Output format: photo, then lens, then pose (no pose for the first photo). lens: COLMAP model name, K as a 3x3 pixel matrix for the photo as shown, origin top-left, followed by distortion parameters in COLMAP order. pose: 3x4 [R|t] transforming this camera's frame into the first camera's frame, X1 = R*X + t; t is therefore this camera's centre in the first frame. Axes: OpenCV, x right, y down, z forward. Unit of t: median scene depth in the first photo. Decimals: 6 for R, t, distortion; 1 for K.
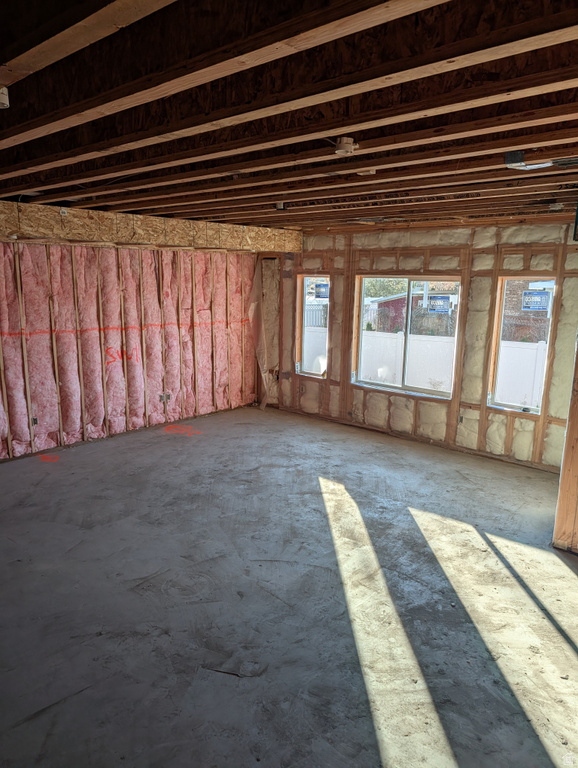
lens RADIAL K [[547.8, 0, 289.5], [0, 547.8, 384.6], [0, 0, 1]] dist [0.010247, 0.005147]
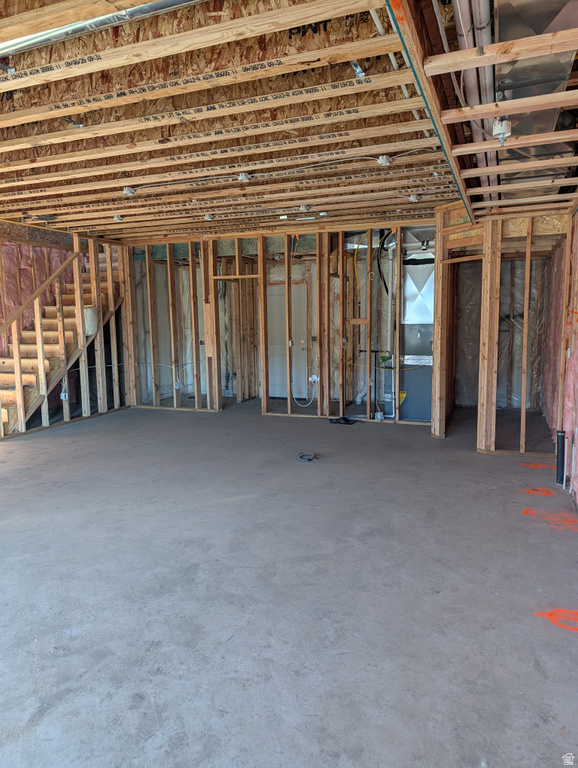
lens RADIAL K [[547.8, 0, 288.8], [0, 547.8, 384.4], [0, 0, 1]] dist [0.010247, 0.005147]
pose [[-0.935647, 0.039437, -0.350727, -0.100754], [-0.071847, 0.951646, 0.298675, -0.173323], [0.345547, 0.304654, -0.887572, 1.425052]]
